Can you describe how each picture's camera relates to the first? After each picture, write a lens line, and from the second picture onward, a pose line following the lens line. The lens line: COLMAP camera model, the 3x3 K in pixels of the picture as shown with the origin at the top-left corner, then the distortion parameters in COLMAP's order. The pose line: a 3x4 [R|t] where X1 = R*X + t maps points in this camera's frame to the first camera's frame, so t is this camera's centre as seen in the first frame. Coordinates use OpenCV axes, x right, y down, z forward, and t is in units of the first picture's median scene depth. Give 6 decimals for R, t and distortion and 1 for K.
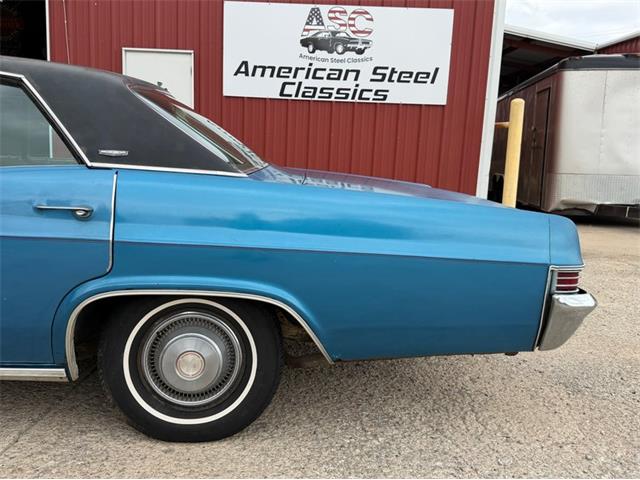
lens RADIAL K [[586.0, 0, 320.0], [0, 586.0, 240.0], [0, 0, 1]] dist [0.109142, -0.228107]
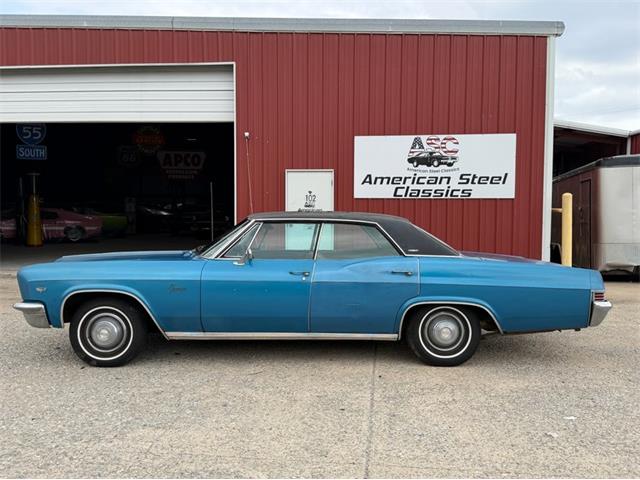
lens RADIAL K [[587.7, 0, 322.8], [0, 587.7, 231.0], [0, 0, 1]] dist [0.141166, -0.284697]
pose [[0.996846, -0.037559, -0.069909, -0.146027], [0.027746, 0.990266, -0.136394, 0.029593], [0.074351, 0.134024, 0.988185, -0.424925]]
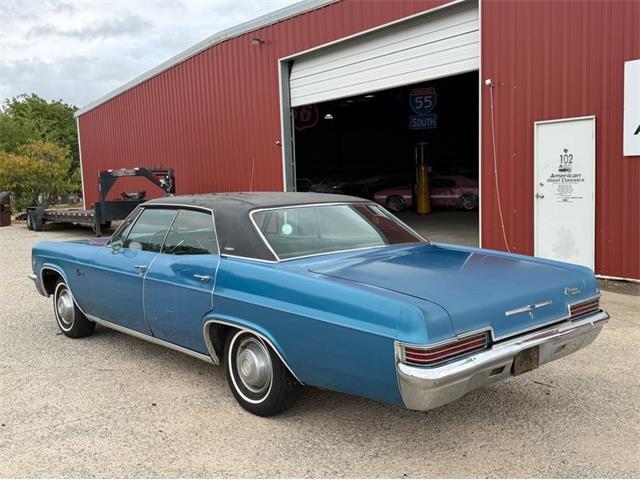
lens RADIAL K [[635.0, 0, 318.7], [0, 635.0, 226.2], [0, 0, 1]] dist [0.124017, -0.284050]
pose [[0.591302, -0.004601, -0.806437, 0.394895], [-0.075654, 0.995257, -0.061150, -0.029902], [0.802894, 0.097168, 0.588150, -0.002403]]
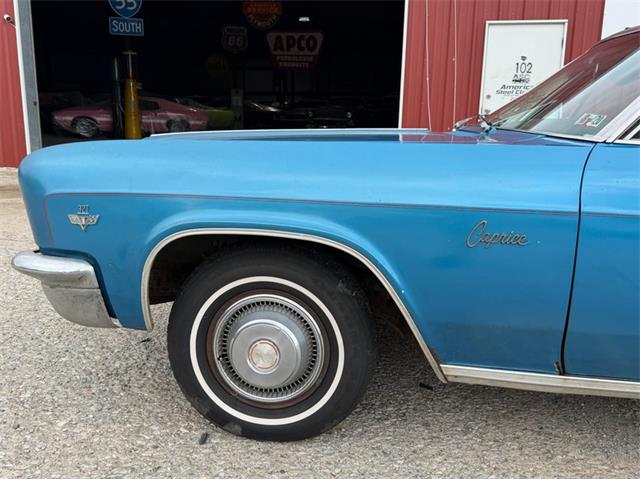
lens RADIAL K [[587.7, 0, 322.8], [0, 587.7, 231.0], [0, 0, 1]] dist [0.141166, -0.284697]
pose [[0.974253, 0.019825, -0.224584, -0.370883], [-0.016276, 0.999712, 0.017644, -0.006313], [0.224869, -0.013535, 0.974295, 0.020776]]
